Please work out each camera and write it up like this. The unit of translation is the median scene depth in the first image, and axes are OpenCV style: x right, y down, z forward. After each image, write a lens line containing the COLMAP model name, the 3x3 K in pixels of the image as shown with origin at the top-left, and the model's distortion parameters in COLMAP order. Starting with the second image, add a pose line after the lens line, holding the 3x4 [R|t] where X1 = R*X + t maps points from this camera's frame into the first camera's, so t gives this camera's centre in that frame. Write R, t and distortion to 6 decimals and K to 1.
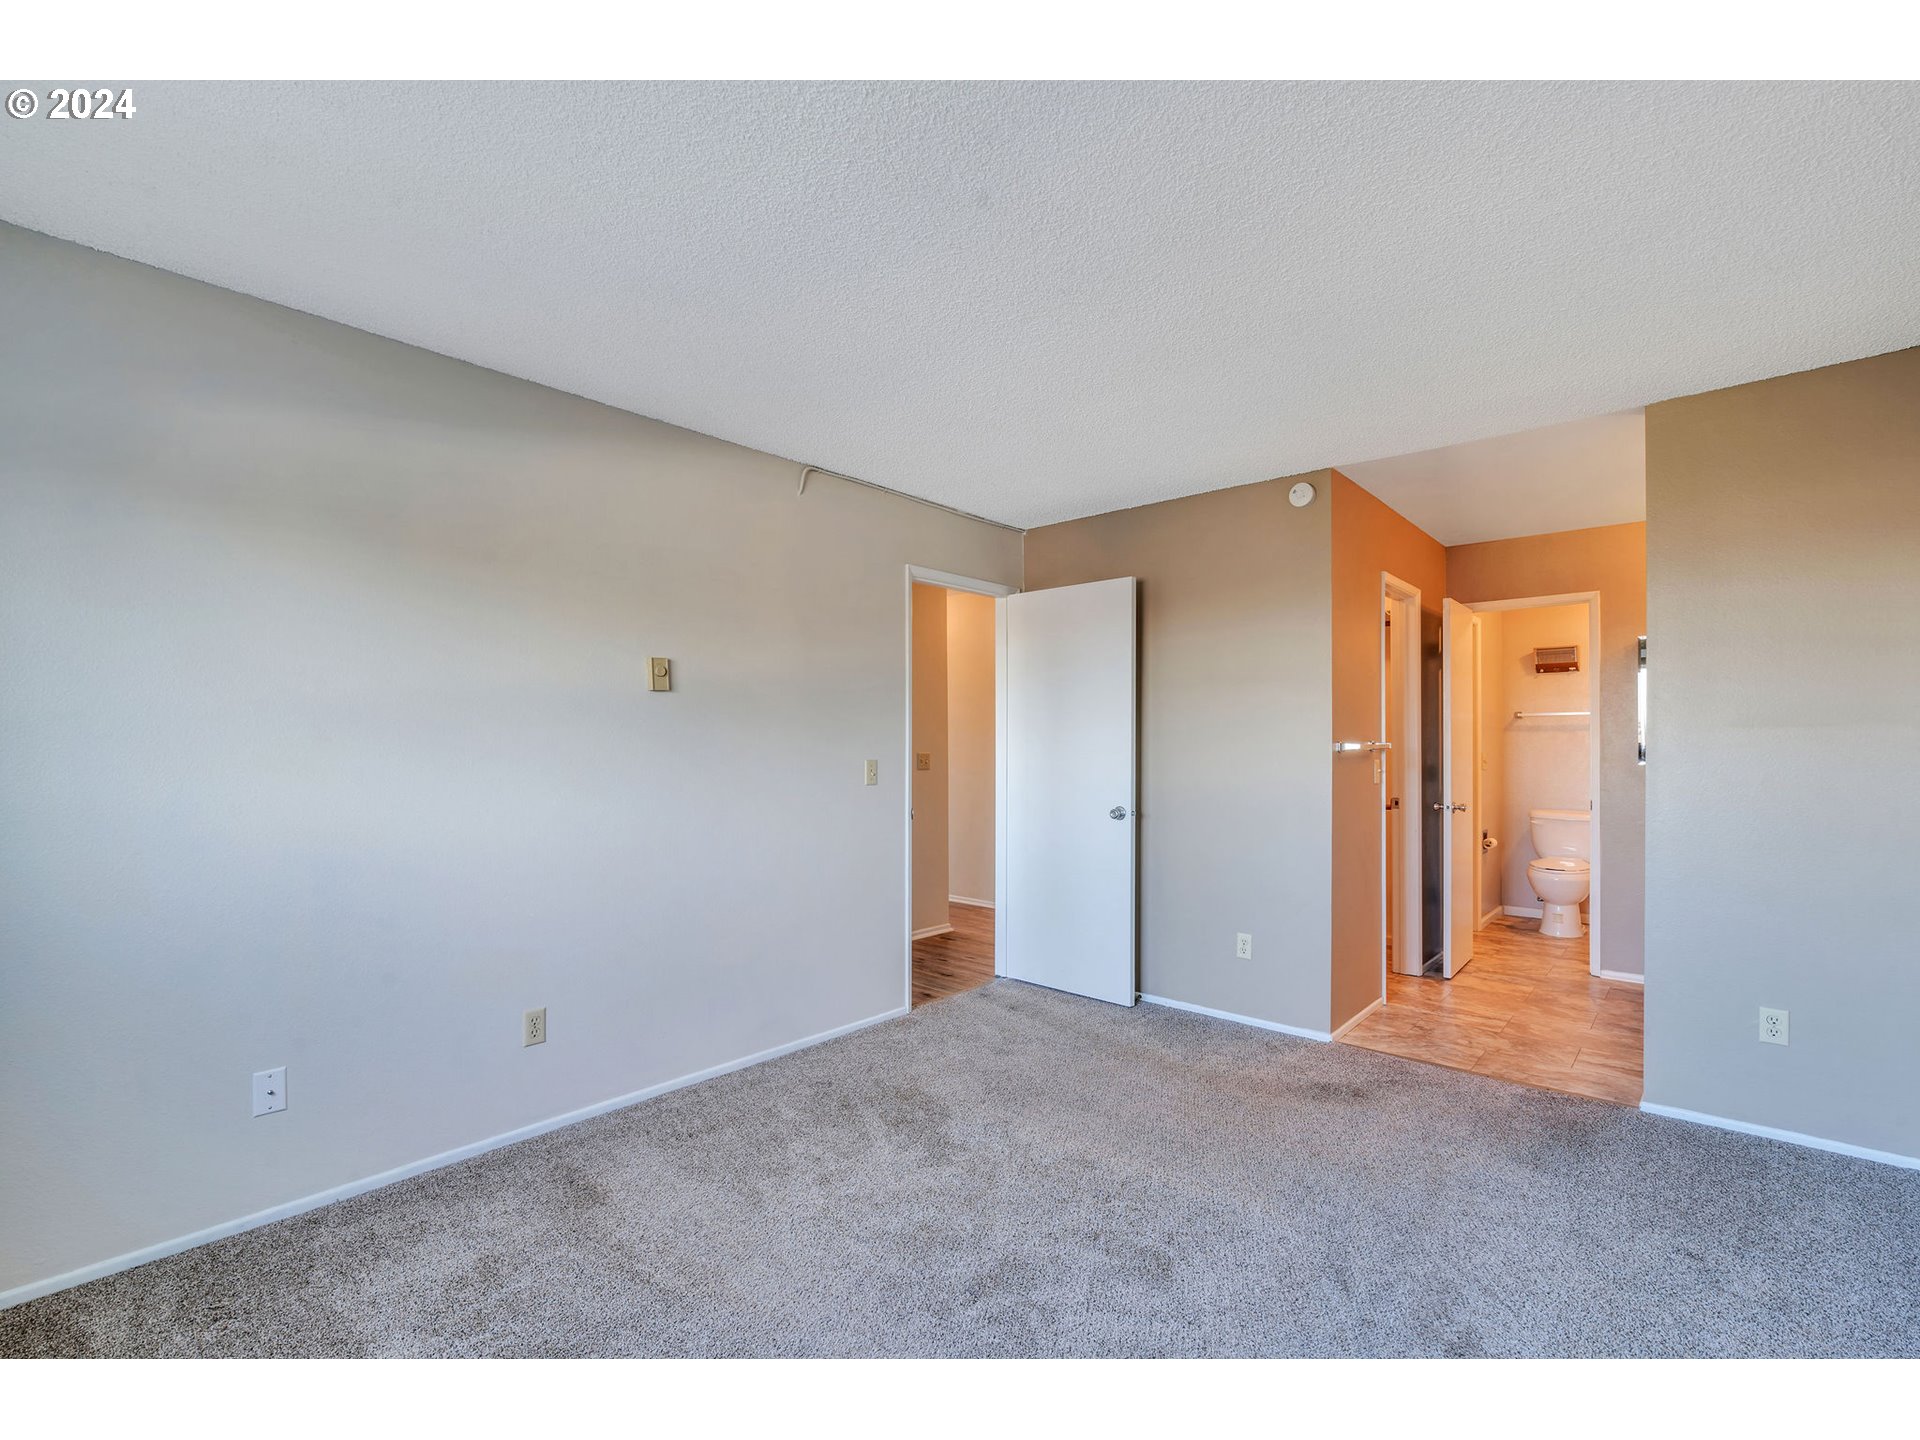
lens RADIAL K [[879.7, 0, 958.0], [0, 879.7, 723.4], [0, 0, 1]] dist [-0.002753, 0.000332]
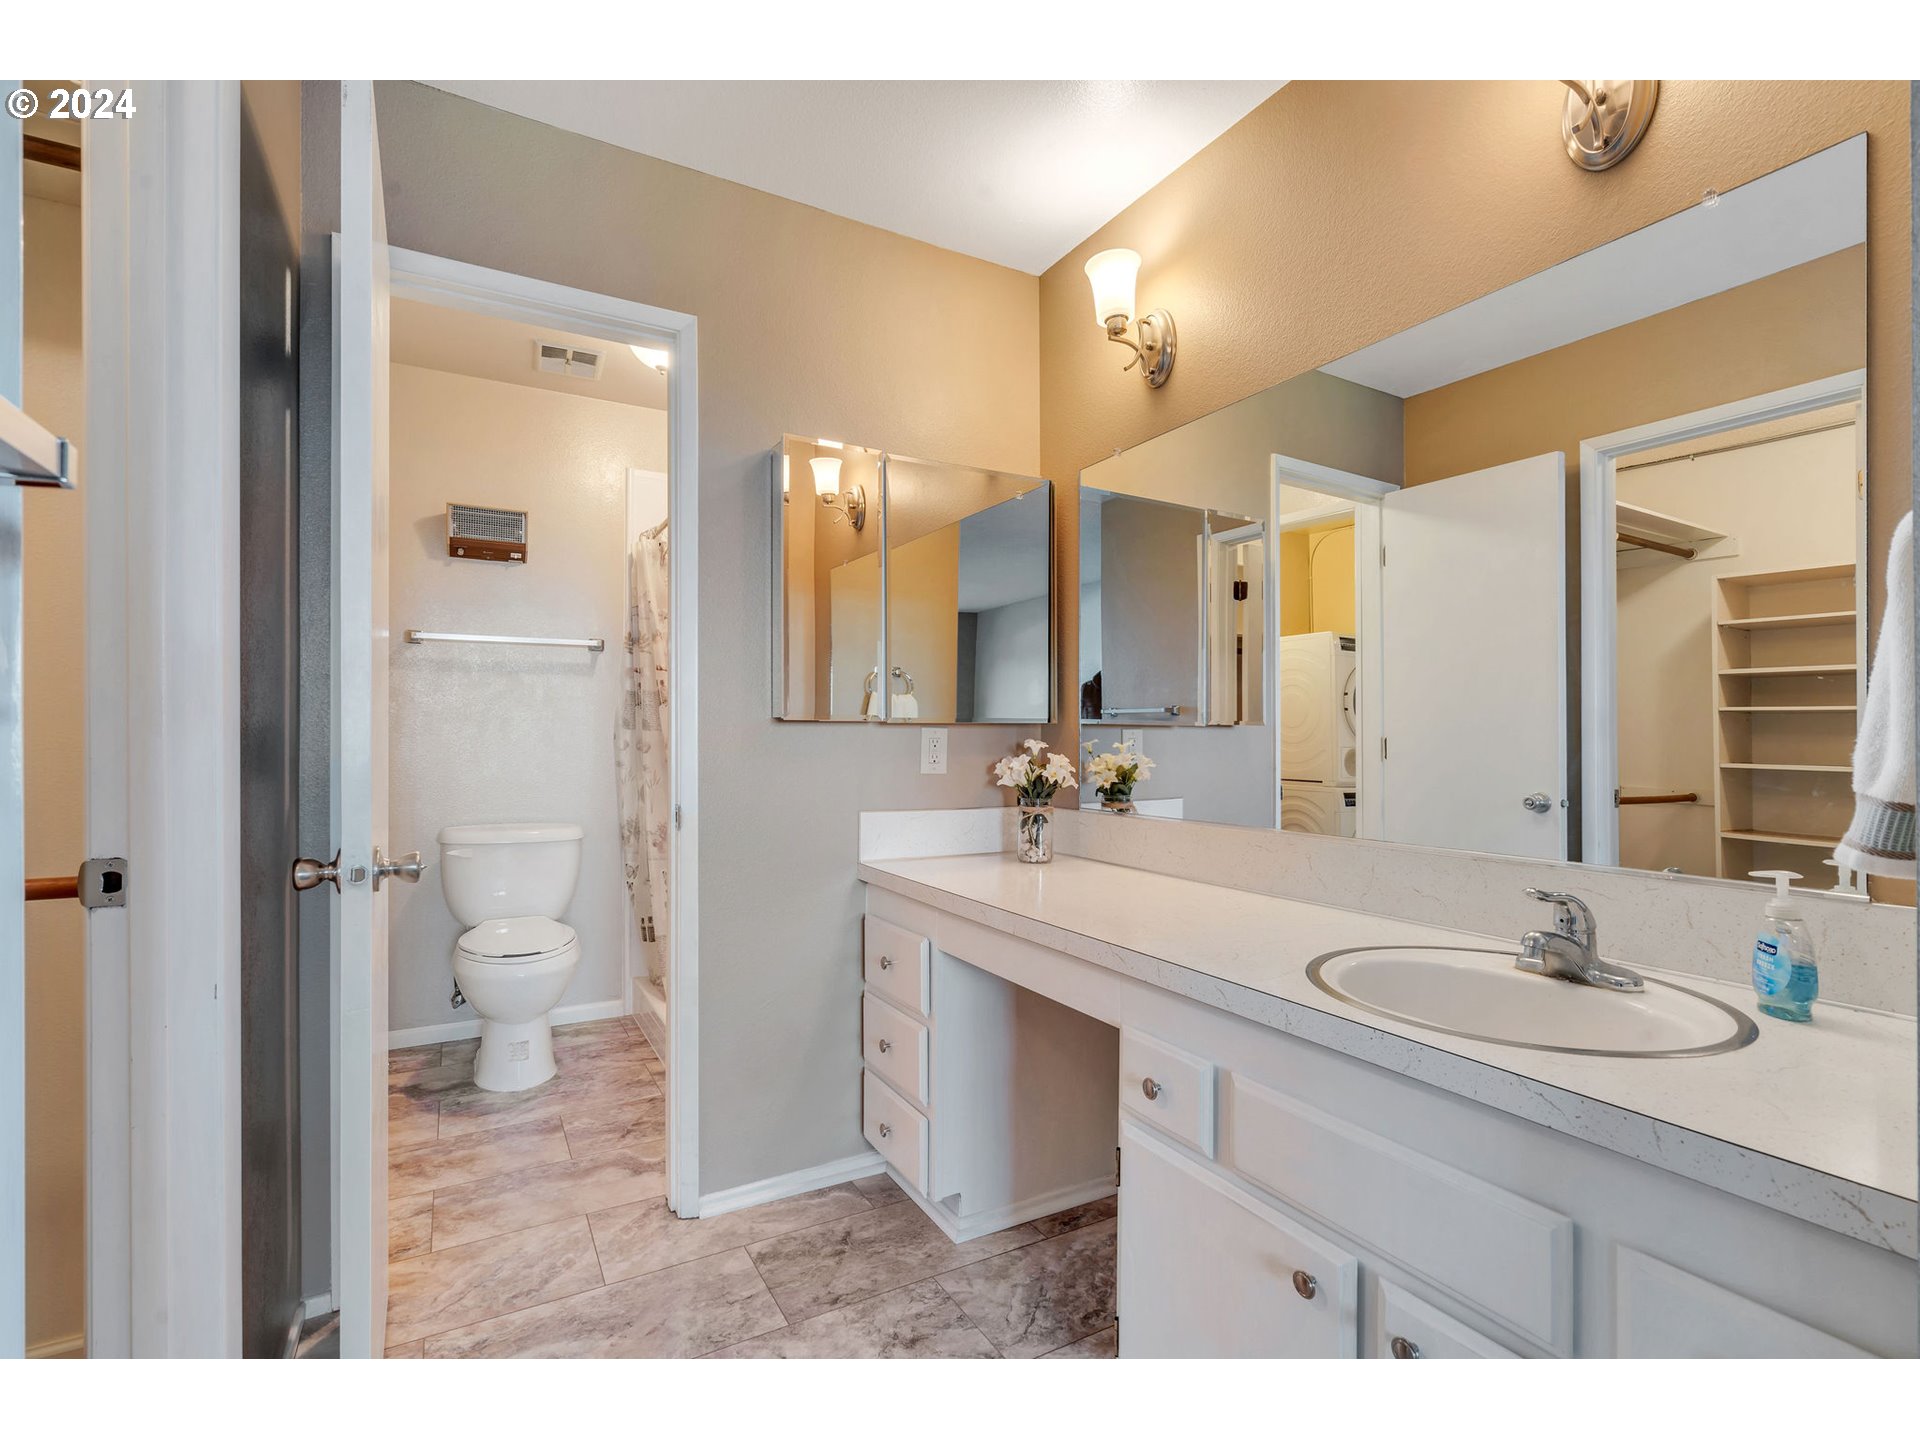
lens RADIAL K [[879.7, 0, 965.5], [0, 879.7, 729.7], [0, 0, 1]] dist [-0.002753, 0.000332]
pose [[0.318481, 0.001905, 0.947927, 0.282631], [-0.011110, 0.999937, 0.001723, 0.039128], [-0.947864, -0.011080, 0.318482, 0.573472]]
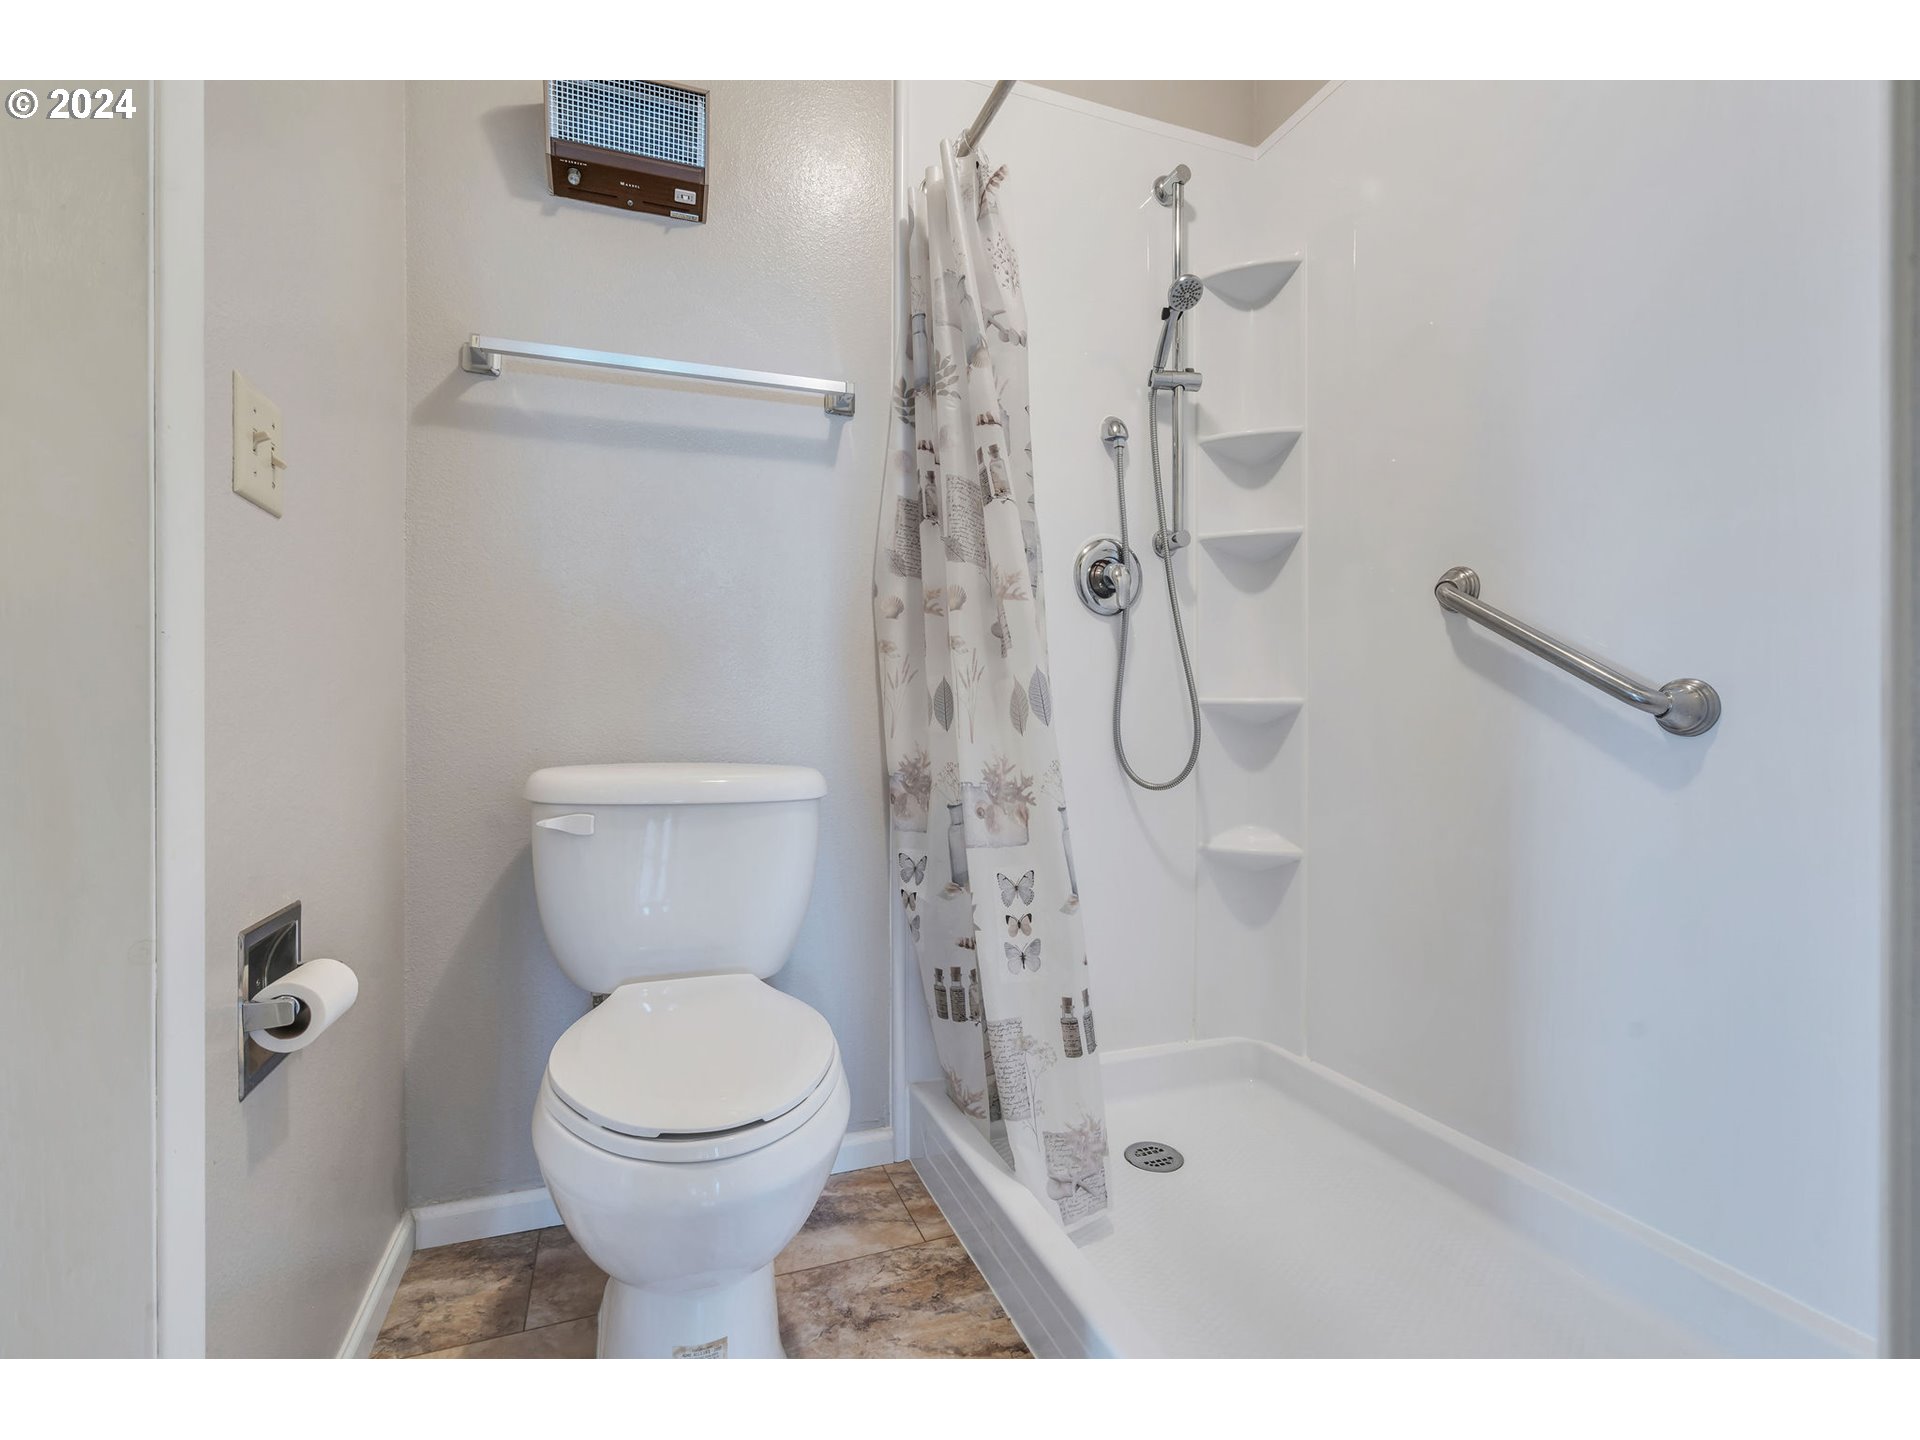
lens RADIAL K [[879.7, 0, 963.9], [0, 879.7, 711.0], [0, 0, 1]] dist [-0.002753, 0.000332]
pose [[0.460876, -0.002316, 0.887462, 0.513515], [-0.008459, 0.999940, 0.007002, 0.082189], [-0.887424, -0.010734, 0.460829, 0.813851]]
